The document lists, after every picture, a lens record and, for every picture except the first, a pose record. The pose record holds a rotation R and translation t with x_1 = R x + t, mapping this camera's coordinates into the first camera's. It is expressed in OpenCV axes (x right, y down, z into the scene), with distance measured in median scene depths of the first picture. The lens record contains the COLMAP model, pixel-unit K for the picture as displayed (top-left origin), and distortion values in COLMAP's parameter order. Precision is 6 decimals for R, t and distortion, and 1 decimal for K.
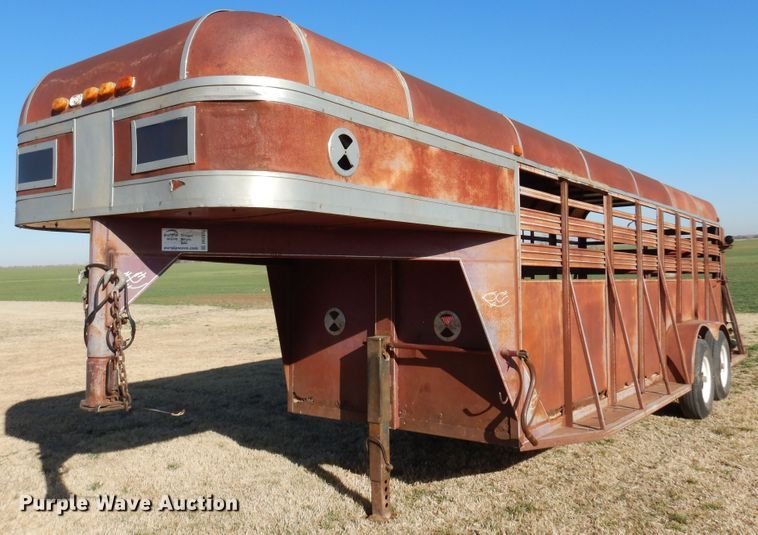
lens RADIAL K [[593.8, 0, 378.4], [0, 593.8, 302.3], [0, 0, 1]] dist [-0.101531, -0.001749]
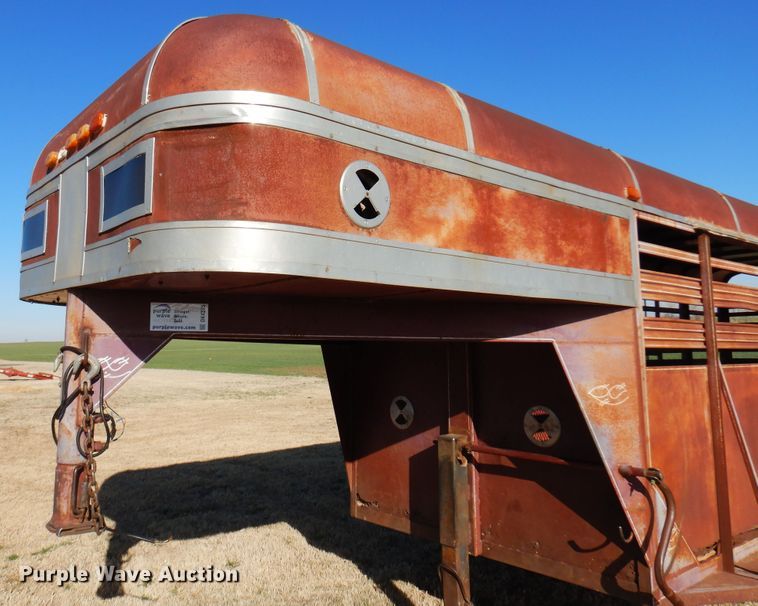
lens RADIAL K [[550.9, 0, 347.2], [0, 550.9, 300.9], [0, 0, 1]] dist [-0.012094, -0.008646]
pose [[0.967219, -0.013996, -0.253557, 0.058900], [-0.018667, 0.991860, -0.125955, -0.028315], [0.253256, 0.126559, 0.959085, 0.249467]]
